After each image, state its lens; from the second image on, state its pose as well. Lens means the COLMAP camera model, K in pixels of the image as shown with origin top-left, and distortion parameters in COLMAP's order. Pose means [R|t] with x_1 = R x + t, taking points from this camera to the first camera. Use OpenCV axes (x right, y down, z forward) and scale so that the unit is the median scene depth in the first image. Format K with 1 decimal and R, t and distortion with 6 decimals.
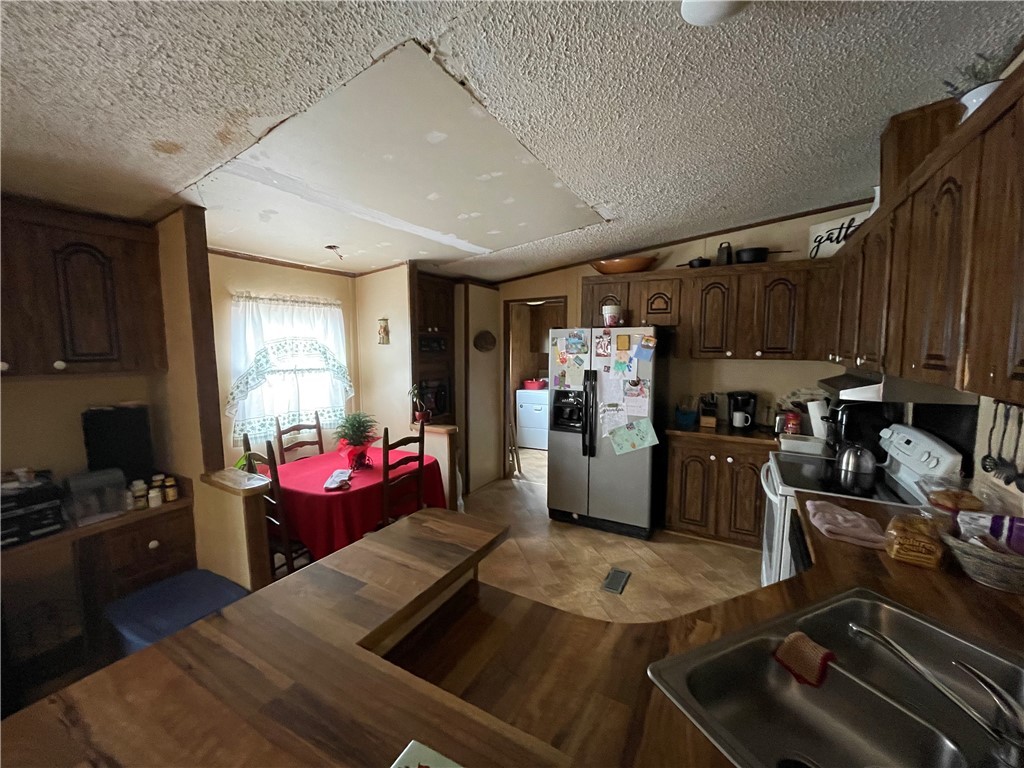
lens RADIAL K [[413.8, 0, 512.5], [0, 413.8, 378.8], [0, 0, 1]] dist [0.002190, 0.000717]
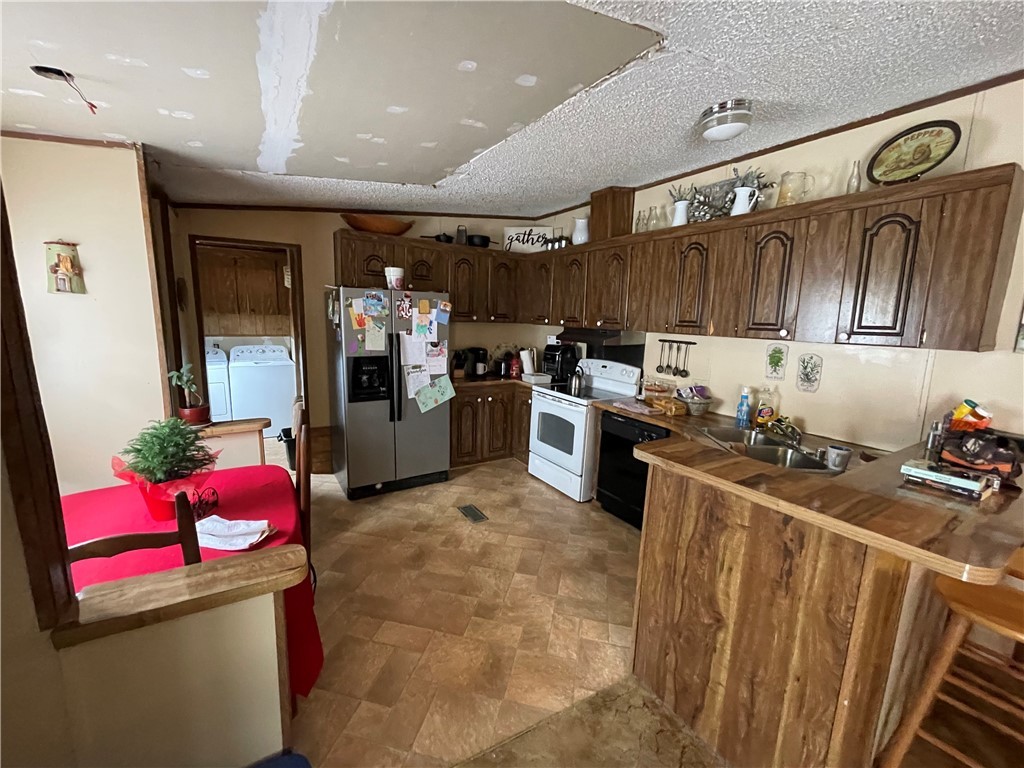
lens RADIAL K [[413.8, 0, 514.3], [0, 413.8, 379.7], [0, 0, 1]] dist [0.002190, 0.000717]
pose [[0.473746, -0.121183, 0.872284, -0.559056], [0.040152, 0.992429, 0.116067, -0.015315], [-0.879746, -0.019962, 0.475025, 0.294145]]
